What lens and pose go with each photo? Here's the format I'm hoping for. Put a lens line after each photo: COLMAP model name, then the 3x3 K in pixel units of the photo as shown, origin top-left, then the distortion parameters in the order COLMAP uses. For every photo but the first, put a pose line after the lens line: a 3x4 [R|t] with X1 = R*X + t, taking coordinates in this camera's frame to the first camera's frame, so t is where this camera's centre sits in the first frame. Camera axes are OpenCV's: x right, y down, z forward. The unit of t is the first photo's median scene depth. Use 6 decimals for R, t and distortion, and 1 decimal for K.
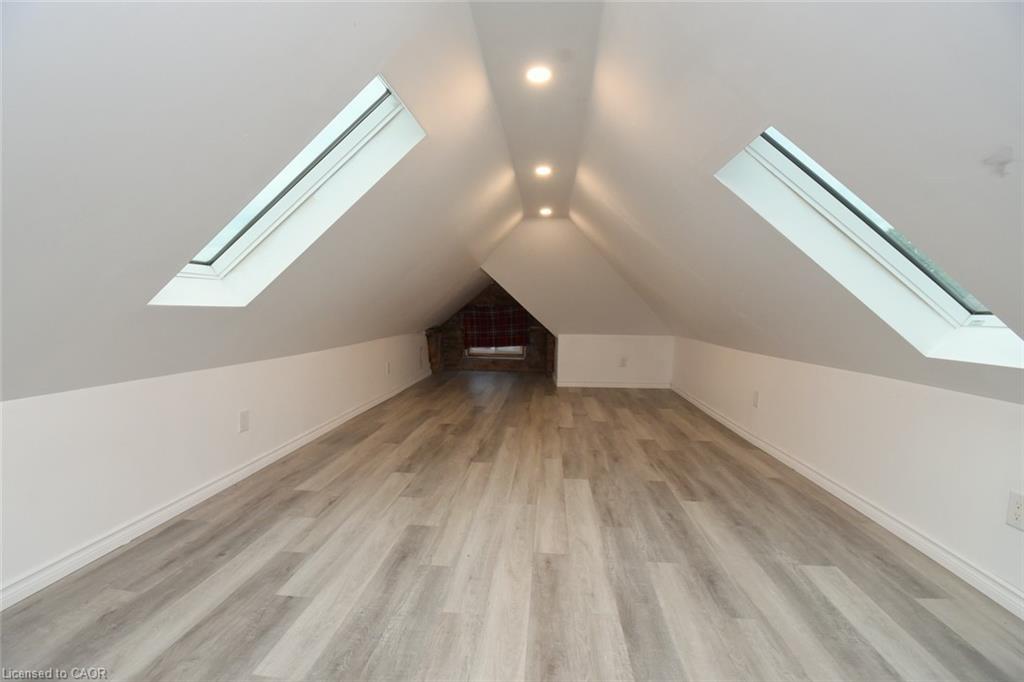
lens RADIAL K [[449.7, 0, 505.7], [0, 449.7, 342.5], [0, 0, 1]] dist [0.019657, -0.026443]
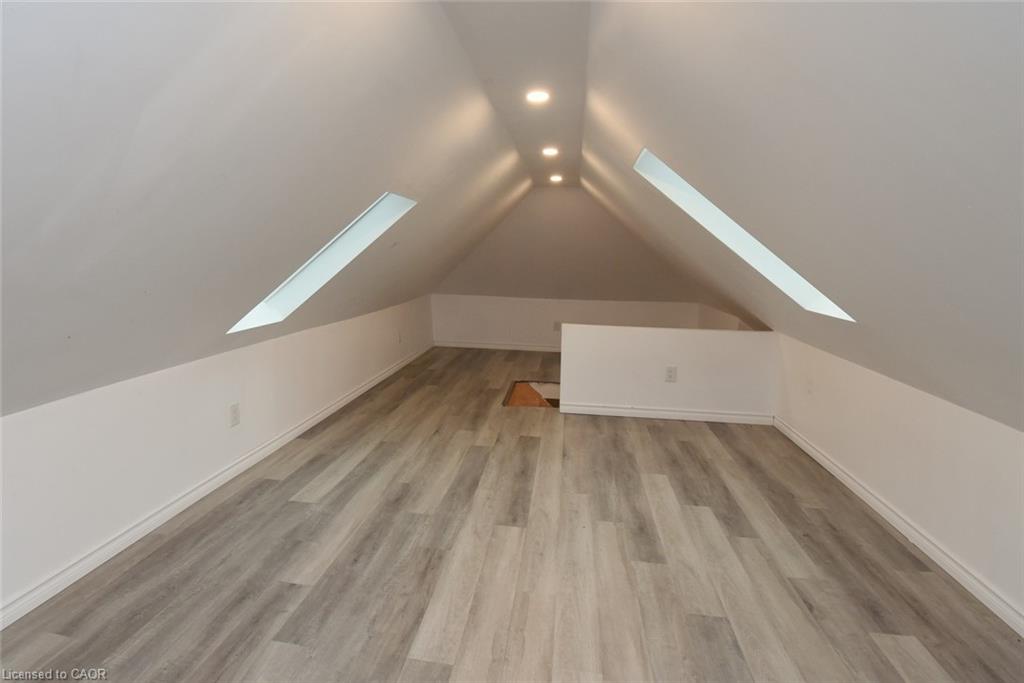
lens RADIAL K [[449.7, 0, 505.7], [0, 449.7, 343.0], [0, 0, 1]] dist [0.019657, -0.026443]
pose [[-0.998932, -0.034632, 0.030583, 0.094420], [-0.025894, 0.967845, 0.250213, -0.247186], [-0.038265, 0.249153, -0.967708, 1.965253]]
